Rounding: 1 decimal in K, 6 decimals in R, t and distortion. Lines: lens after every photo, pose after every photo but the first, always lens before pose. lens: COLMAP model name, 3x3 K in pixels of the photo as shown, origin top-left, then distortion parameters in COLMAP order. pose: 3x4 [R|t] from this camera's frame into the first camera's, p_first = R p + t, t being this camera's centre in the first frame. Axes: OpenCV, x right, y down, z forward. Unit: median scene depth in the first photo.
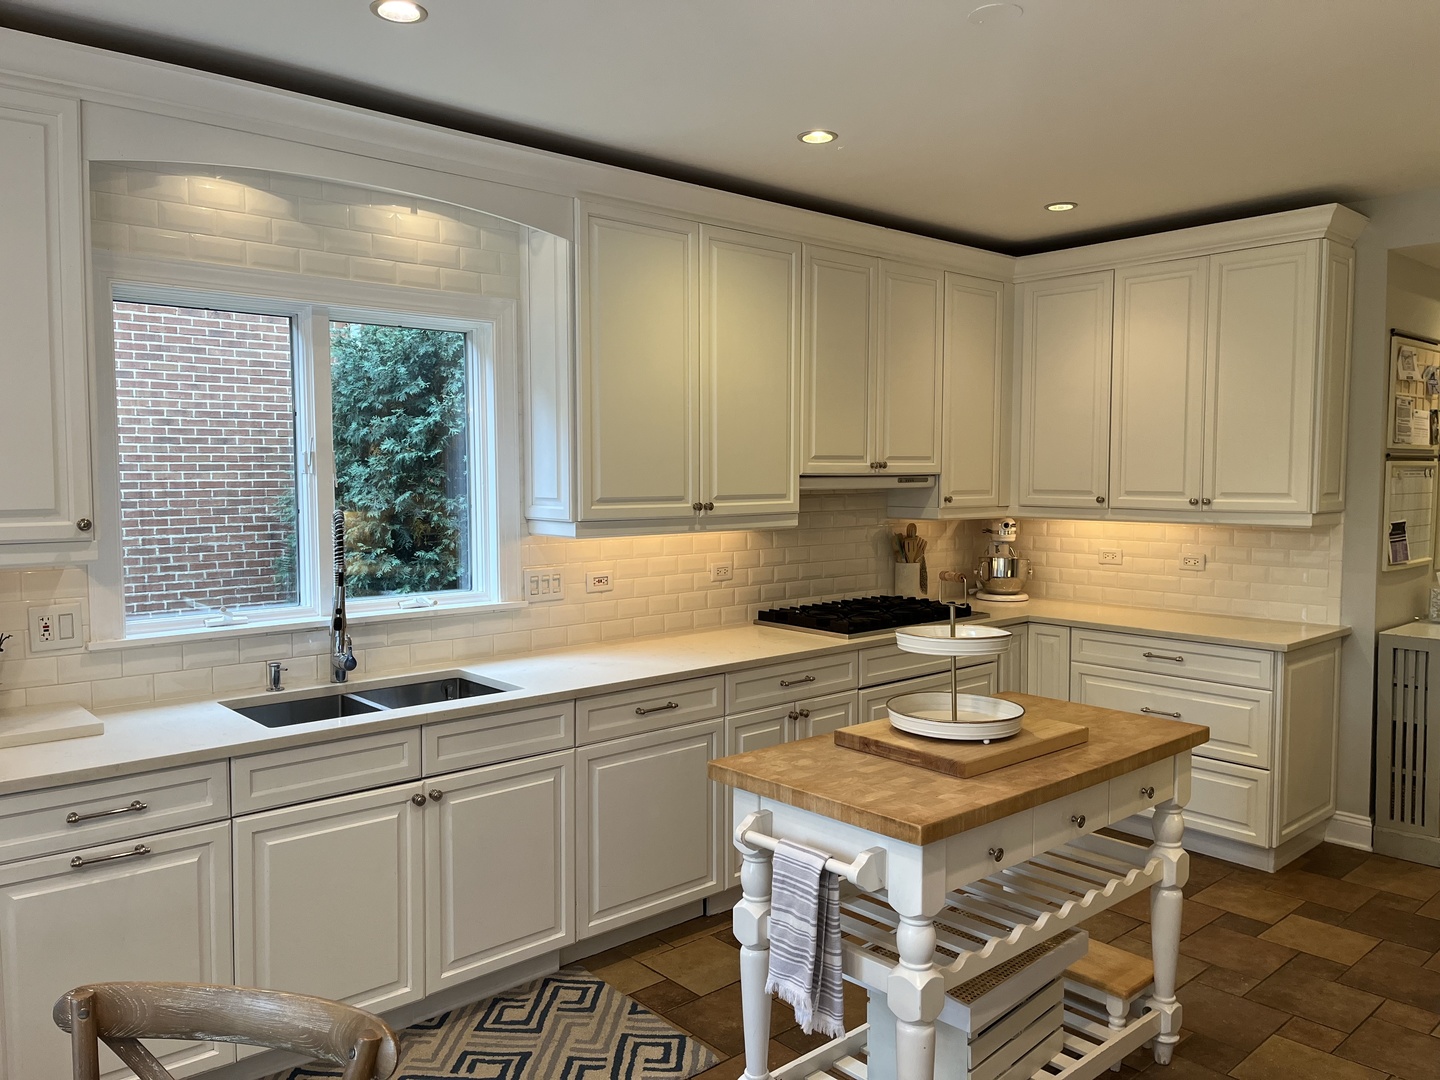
lens RADIAL K [[1086.9, 0, 716.3], [0, 1086.9, 534.1], [0, 0, 1]] dist [0.020266, -0.013979]
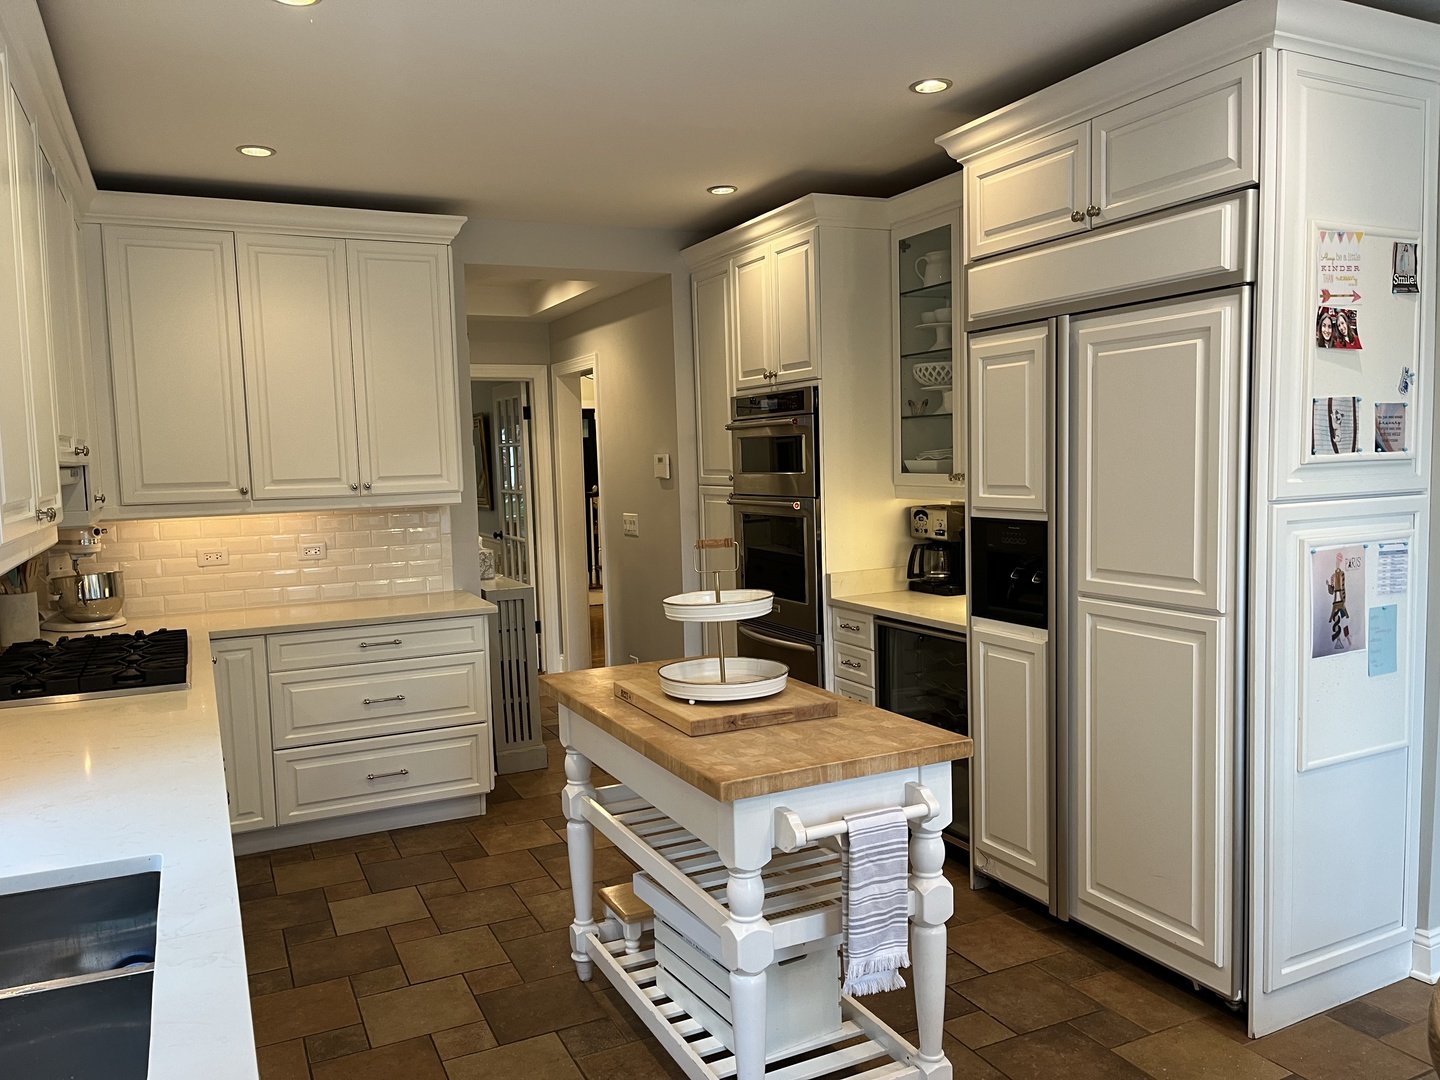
lens RADIAL K [[1086.9, 0, 718.4], [0, 1086.9, 544.9], [0, 0, 1]] dist [0.020266, -0.013979]
pose [[0.272594, -0.087788, 0.958116, -0.455589], [0.086139, 0.994056, 0.066573, -0.015700], [-0.958266, 0.064384, 0.278535, 0.436546]]
